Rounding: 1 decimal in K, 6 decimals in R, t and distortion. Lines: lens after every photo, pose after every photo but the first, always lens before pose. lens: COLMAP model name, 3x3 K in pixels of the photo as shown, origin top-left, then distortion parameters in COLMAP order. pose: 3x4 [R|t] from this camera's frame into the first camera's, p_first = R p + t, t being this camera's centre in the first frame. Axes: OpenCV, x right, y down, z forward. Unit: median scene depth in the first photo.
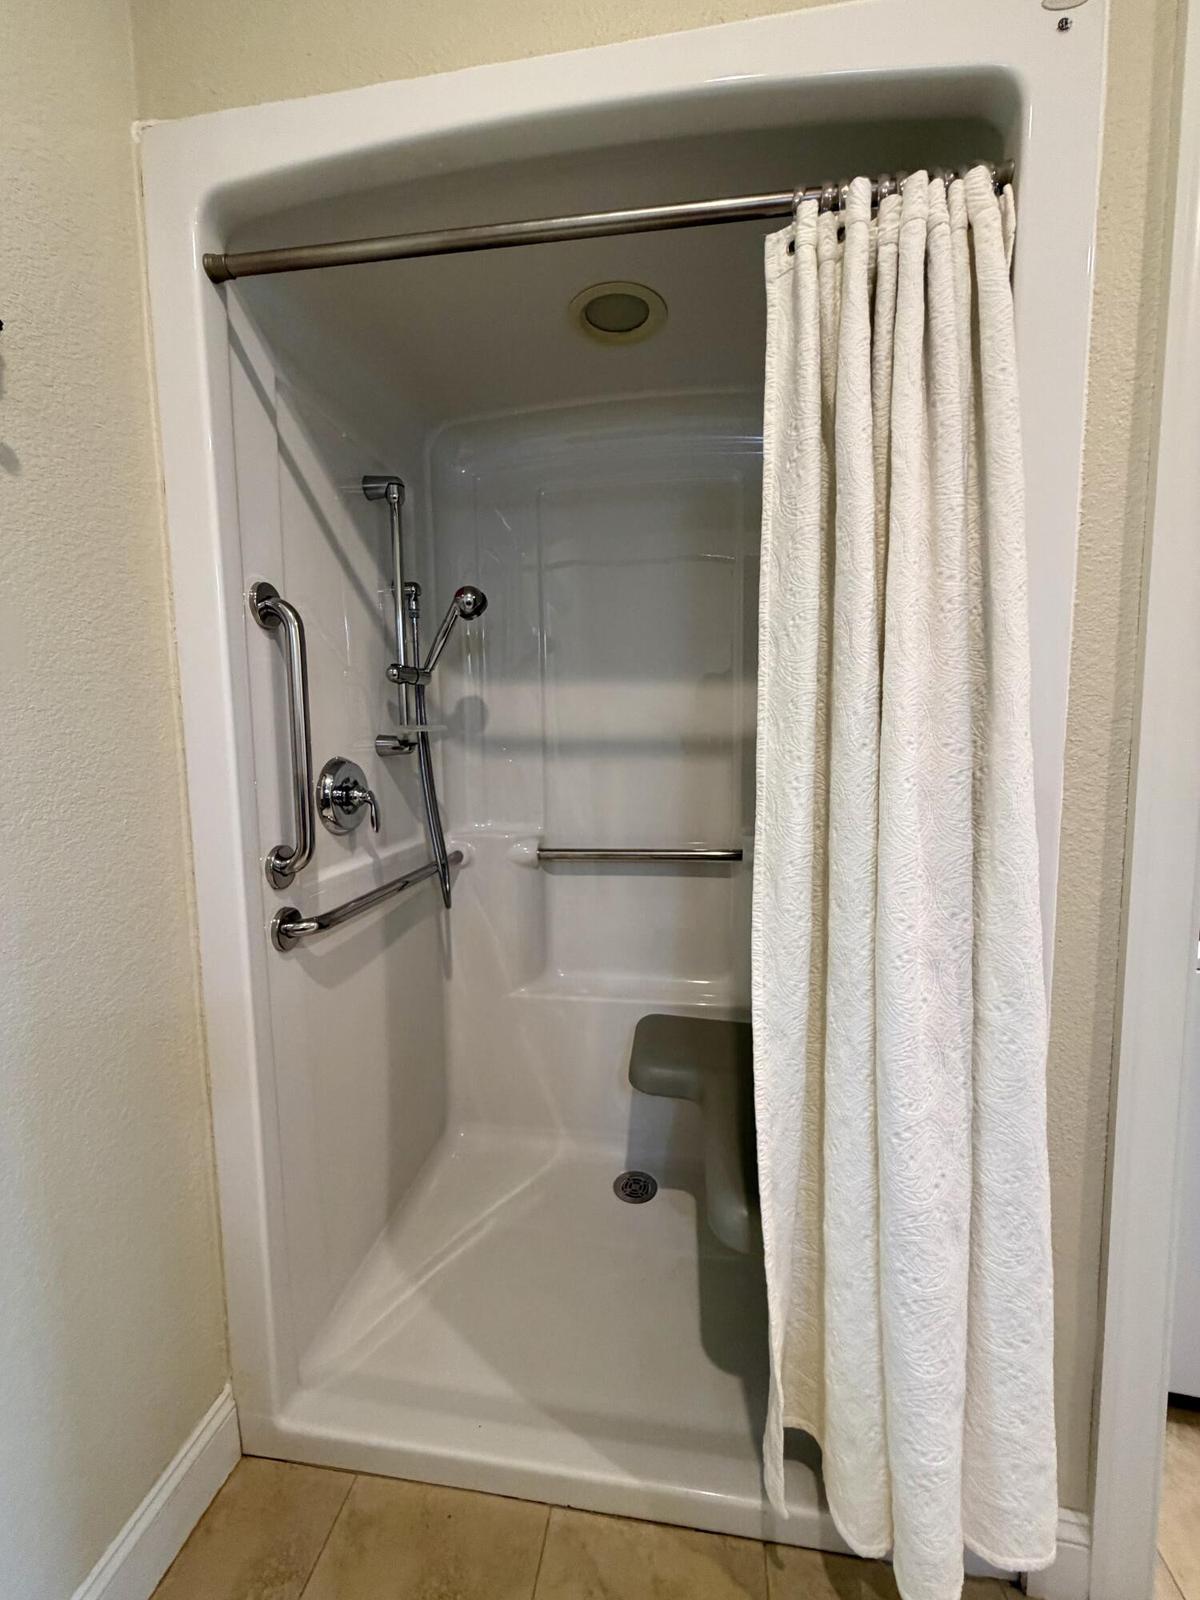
lens RADIAL K [[634.9, 0, 600.0], [0, 634.9, 800.0], [0, 0, 1]] dist [-0.004983, 0.000373]
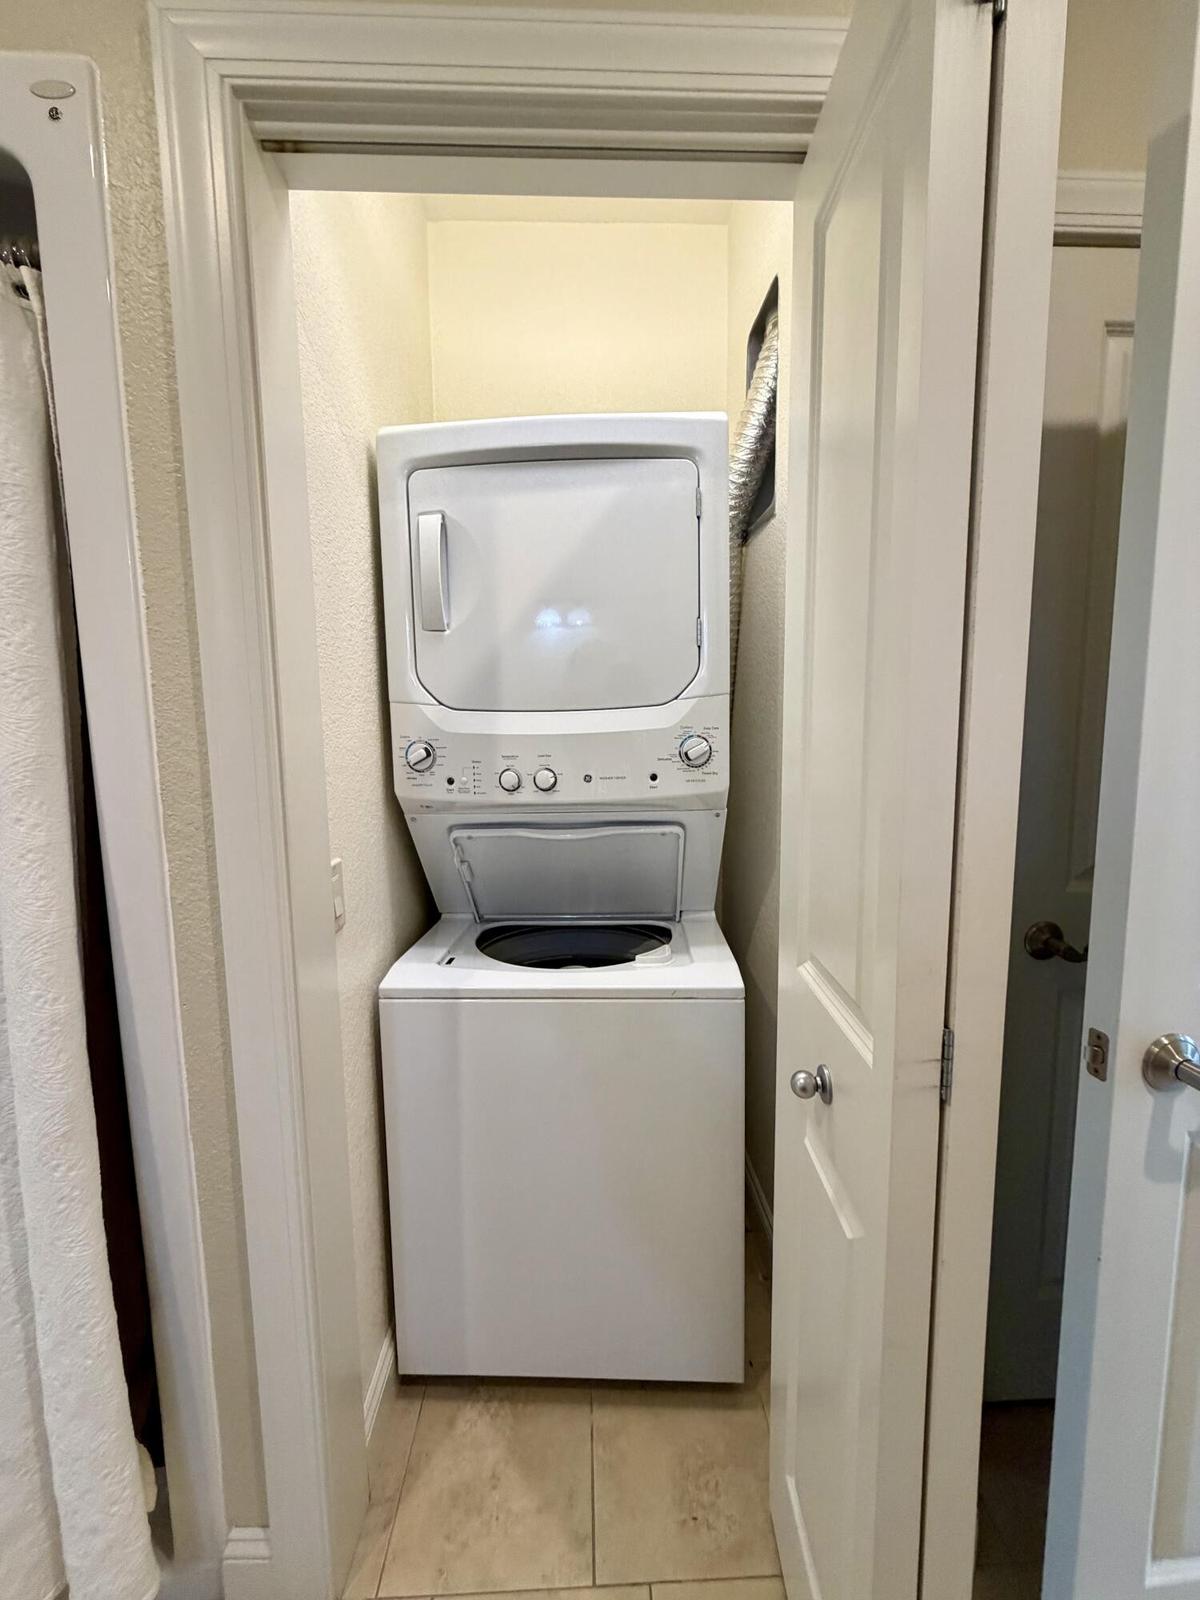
lens RADIAL K [[634.9, 0, 600.0], [0, 634.9, 800.0], [0, 0, 1]] dist [-0.004983, 0.000373]
pose [[0.984457, -0.019189, 0.174574, 1.296656], [0.016178, 0.999695, 0.018658, -0.129633], [-0.174879, -0.015544, 0.984467, -0.149075]]
